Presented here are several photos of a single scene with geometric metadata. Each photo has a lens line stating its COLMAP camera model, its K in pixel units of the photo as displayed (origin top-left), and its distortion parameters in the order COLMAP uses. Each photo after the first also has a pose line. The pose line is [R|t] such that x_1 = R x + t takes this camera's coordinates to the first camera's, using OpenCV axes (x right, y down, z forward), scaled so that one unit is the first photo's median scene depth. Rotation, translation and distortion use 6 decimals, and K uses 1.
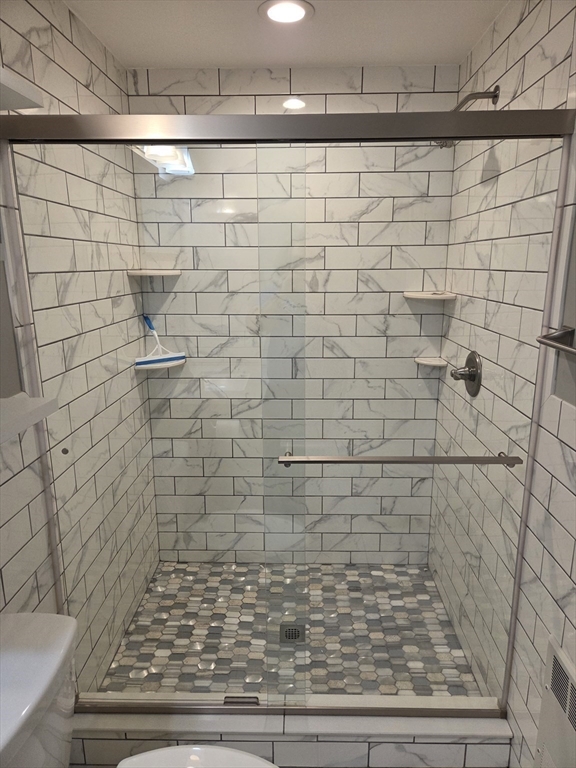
lens RADIAL K [[524.4, 0, 289.5], [0, 524.4, 382.6], [0, 0, 1]] dist [0.052698, -0.011956]
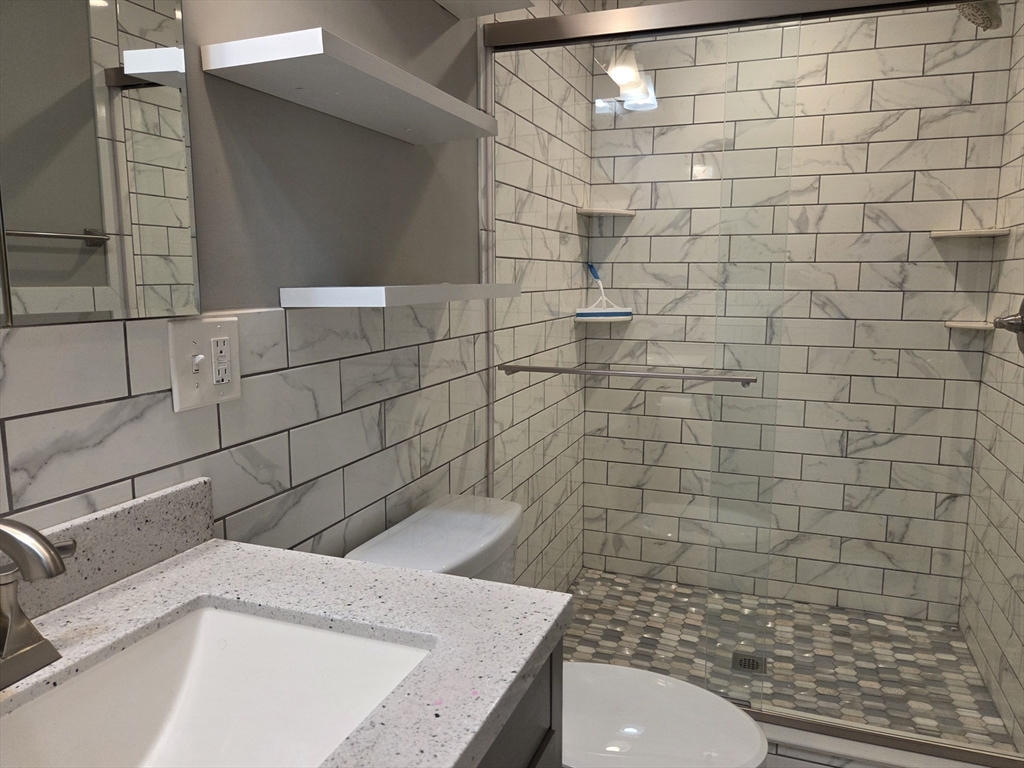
lens RADIAL K [[736.4, 0, 513.6], [0, 736.4, 385.3], [0, 0, 1]] dist [0.058118, -0.047948]
pose [[0.946330, 0.053076, -0.318815, 0.005226], [-0.081840, 0.993627, -0.077506, 0.177051], [0.312670, 0.099439, 0.944643, -0.168434]]
